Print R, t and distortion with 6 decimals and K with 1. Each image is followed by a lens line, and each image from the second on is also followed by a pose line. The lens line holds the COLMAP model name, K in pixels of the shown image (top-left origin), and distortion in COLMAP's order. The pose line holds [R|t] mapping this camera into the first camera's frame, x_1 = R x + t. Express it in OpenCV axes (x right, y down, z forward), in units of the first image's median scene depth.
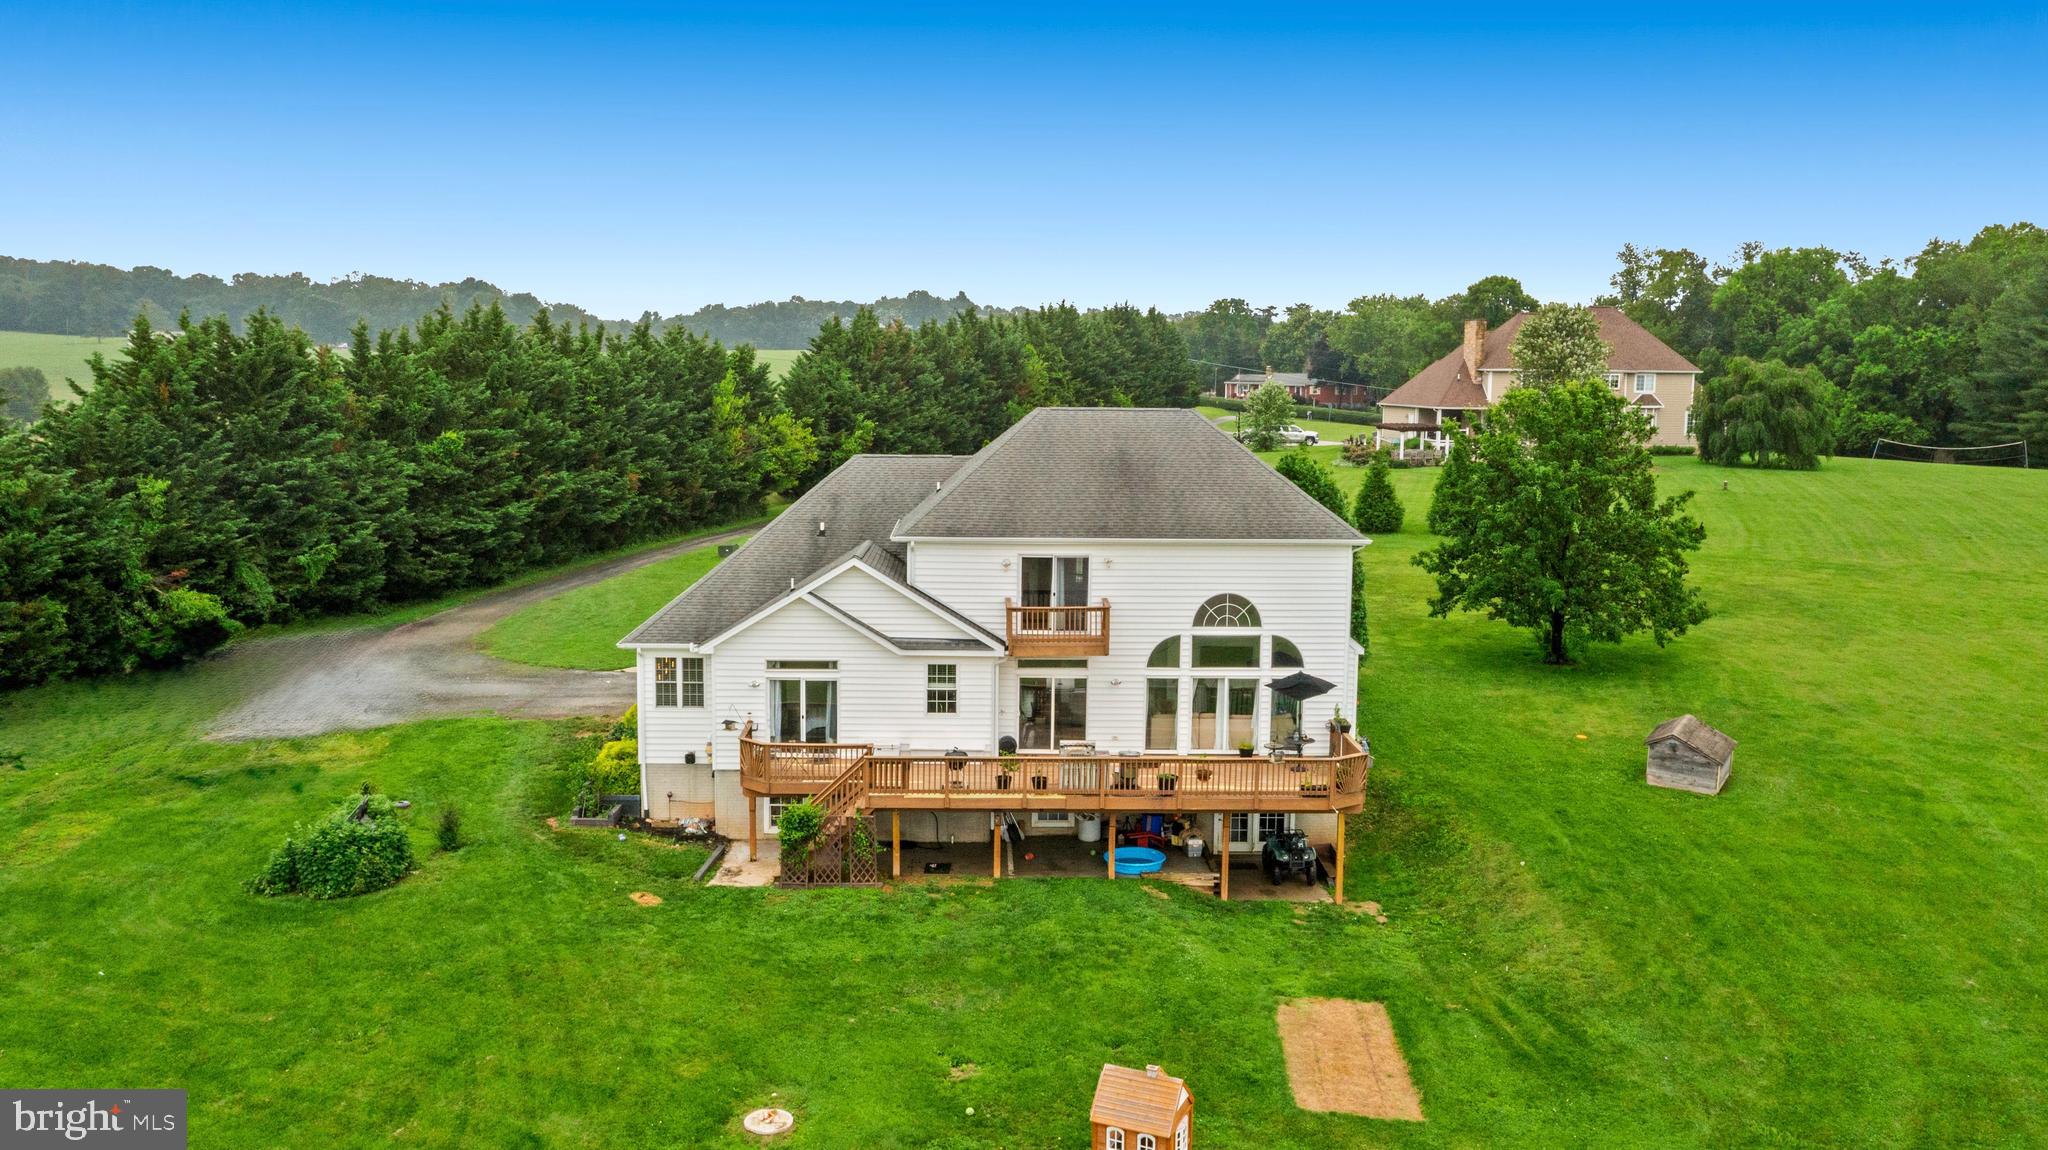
lens RADIAL K [[1705.5, 0, 1024.0], [0, 1705.5, 575.0], [0, 0, 1]] dist [-0.023370, 0.007020]
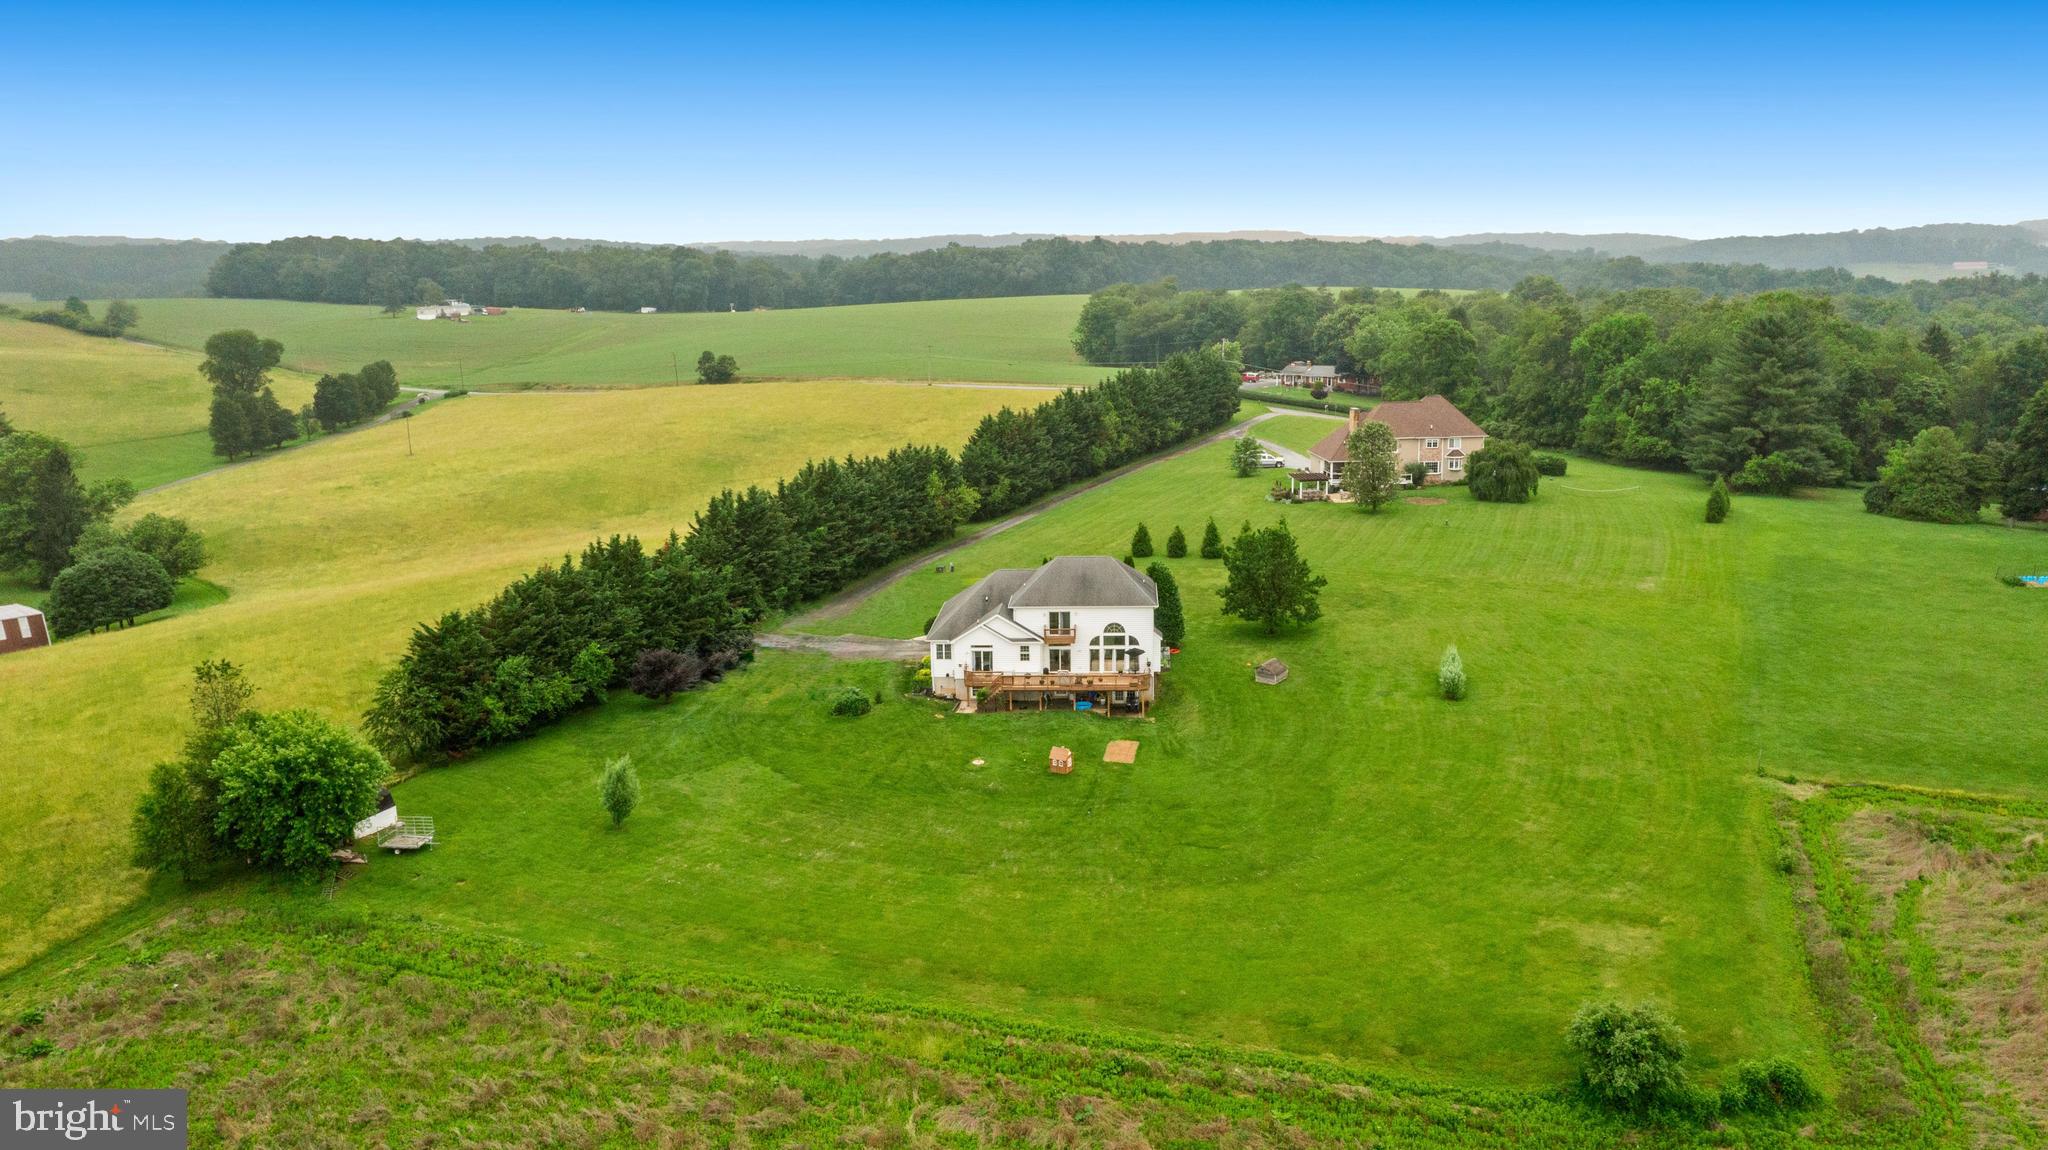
lens RADIAL K [[1705.5, 0, 1024.0], [0, 1705.5, 575.0], [0, 0, 1]] dist [-0.023370, 0.007020]
pose [[0.995724, -0.011534, -0.091660, 0.244496], [0.017881, 0.997475, 0.068736, -0.298928], [0.090636, -0.070081, 0.993415, -2.165957]]
